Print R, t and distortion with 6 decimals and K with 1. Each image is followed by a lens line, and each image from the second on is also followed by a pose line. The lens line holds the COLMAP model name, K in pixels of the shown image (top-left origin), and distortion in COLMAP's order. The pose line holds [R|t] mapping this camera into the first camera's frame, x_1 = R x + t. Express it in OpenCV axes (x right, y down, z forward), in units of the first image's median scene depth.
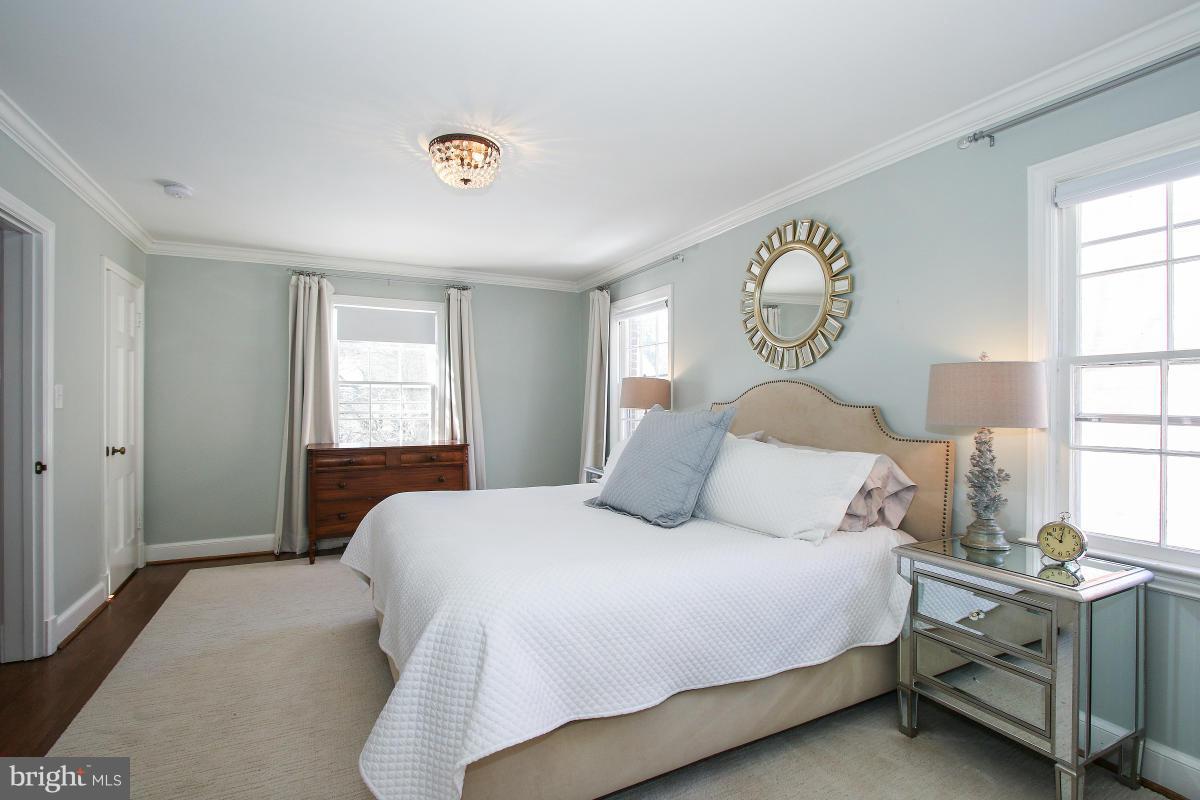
lens RADIAL K [[569.4, 0, 600.0], [0, 569.4, 400.0], [0, 0, 1]] dist [-0.013291, -0.000011]
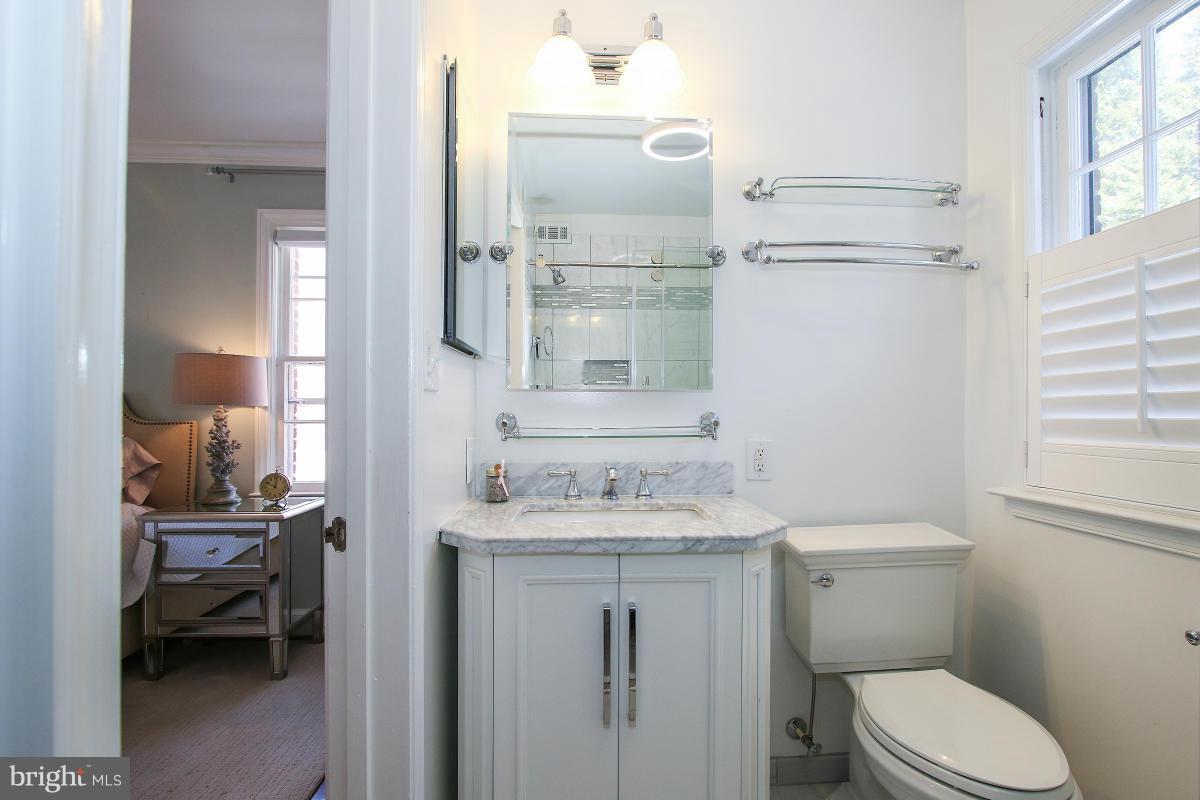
lens RADIAL K [[569.4, 0, 600.0], [0, 569.4, 400.0], [0, 0, 1]] dist [-0.013291, -0.000011]
pose [[0.401017, 0.007661, 0.916039, -0.126578], [0.005385, 0.999928, -0.010721, 0.050525], [-0.916055, 0.009232, 0.400946, -0.262959]]
